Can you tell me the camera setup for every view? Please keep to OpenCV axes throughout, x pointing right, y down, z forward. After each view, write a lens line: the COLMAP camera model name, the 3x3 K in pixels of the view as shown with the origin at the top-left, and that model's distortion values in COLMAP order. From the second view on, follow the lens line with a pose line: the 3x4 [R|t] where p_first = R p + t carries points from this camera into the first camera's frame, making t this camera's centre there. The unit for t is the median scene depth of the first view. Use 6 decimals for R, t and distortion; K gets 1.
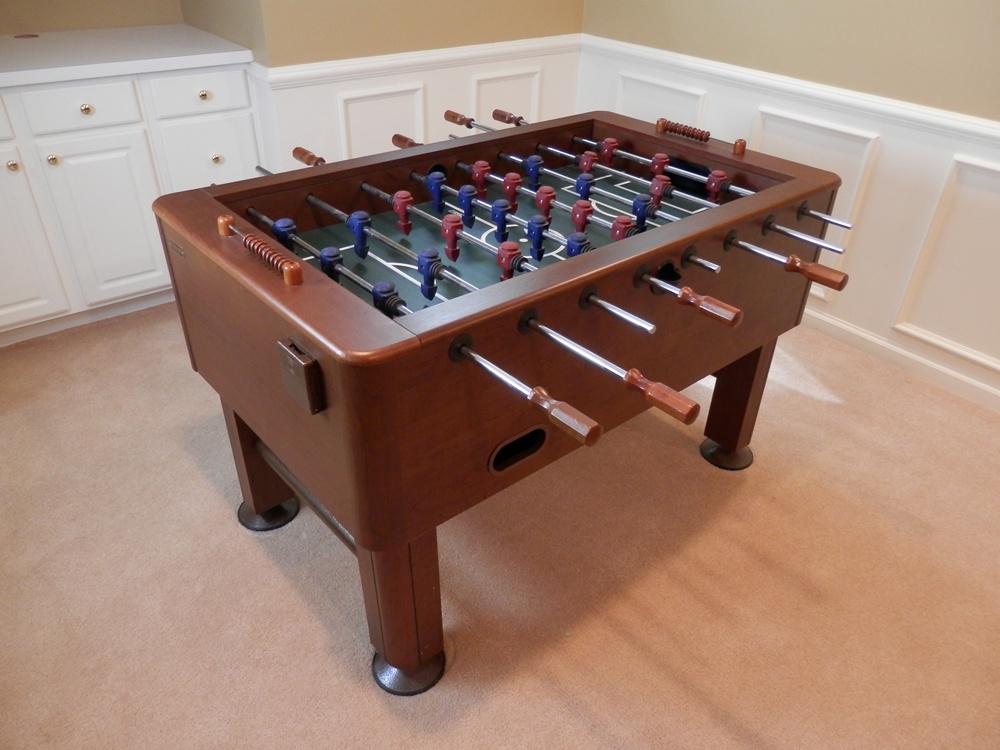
lens RADIAL K [[736.9, 0, 502.3], [0, 736.9, 375.4], [0, 0, 1]] dist [0.034195, -0.002757]
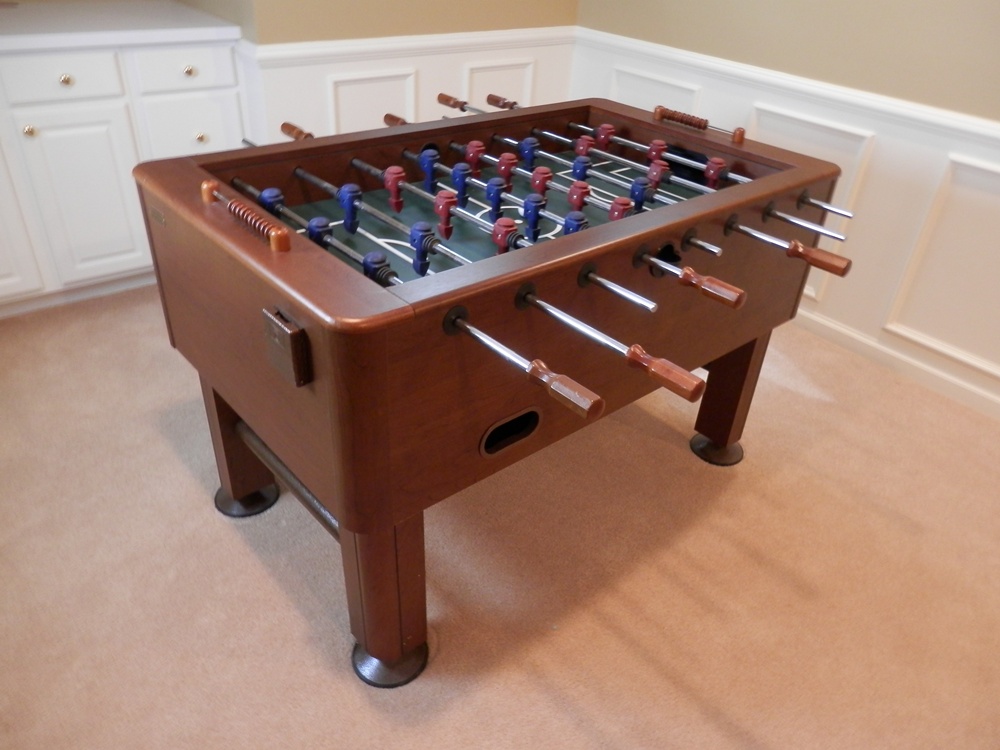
lens RADIAL K [[736.9, 0, 501.1], [0, 736.9, 375.6], [0, 0, 1]] dist [0.034195, -0.002757]
pose [[0.999464, 0.022258, 0.024024, -0.012239], [-0.022112, 0.999735, -0.006350, 0.025949], [-0.024159, 0.005815, 0.999691, 0.028052]]
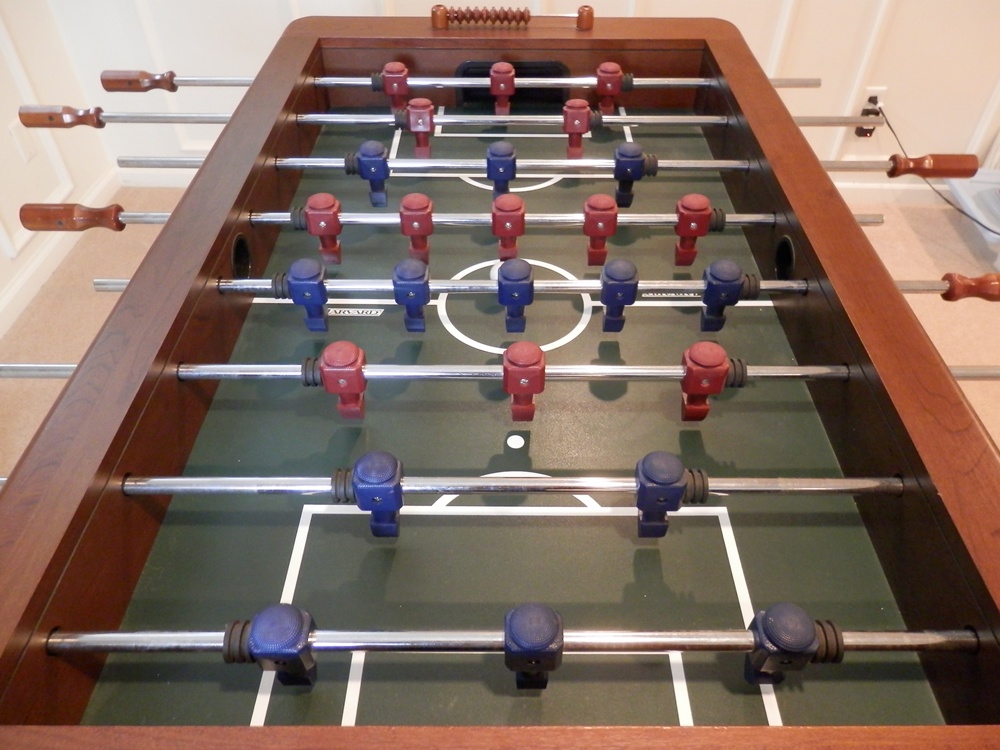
lens RADIAL K [[736.9, 0, 498.9], [0, 736.9, 376.6], [0, 0, 1]] dist [0.034195, -0.002757]
pose [[0.649502, -0.530574, 0.544645, -0.272149], [0.425154, 0.847277, 0.318381, -0.307031], [-0.630390, 0.024768, 0.775883, 0.603888]]
